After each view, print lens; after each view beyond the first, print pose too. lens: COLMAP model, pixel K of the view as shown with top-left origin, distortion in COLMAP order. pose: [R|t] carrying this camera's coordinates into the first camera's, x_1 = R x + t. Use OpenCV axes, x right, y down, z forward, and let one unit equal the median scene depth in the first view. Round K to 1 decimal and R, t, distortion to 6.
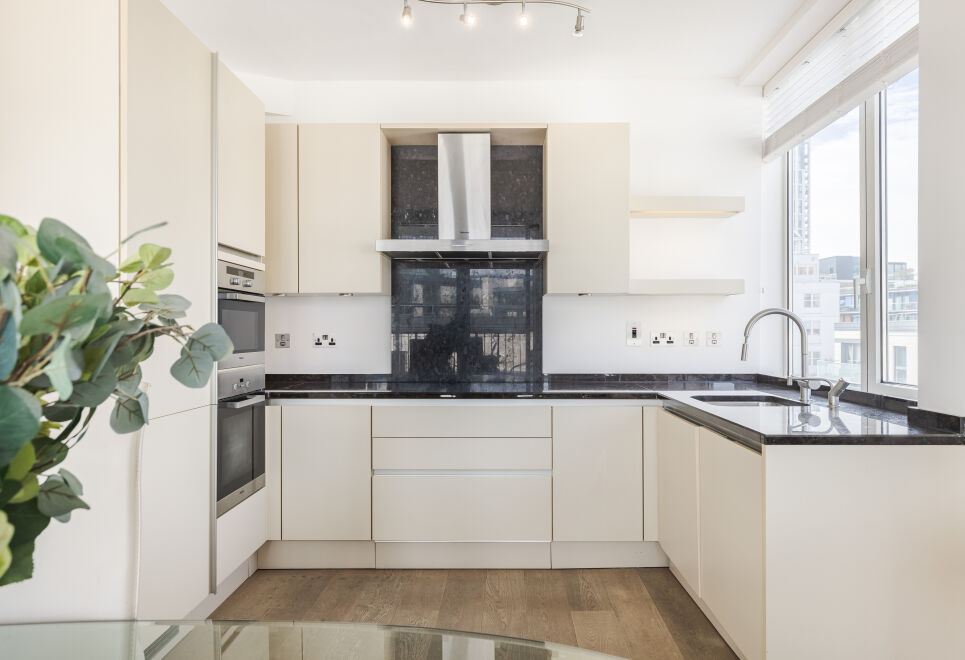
lens RADIAL K [[646.9, 0, 491.1], [0, 646.9, 328.5], [0, 0, 1]] dist [0.003359, 0.003479]
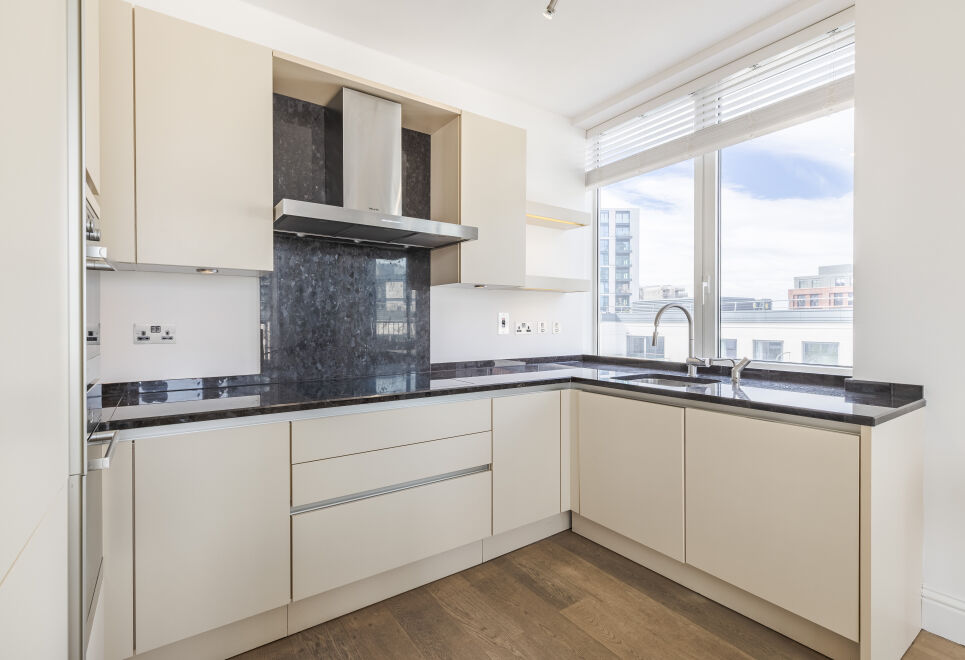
lens RADIAL K [[452.0, 0, 488.6], [0, 452.0, 325.8], [0, 0, 1]] dist [0.004968, -0.000767]
pose [[0.803882, -0.004771, 0.594769, -0.293340], [-0.002949, 0.999924, 0.012007, 0.002797], [-0.594781, -0.011406, 0.803807, 0.427341]]
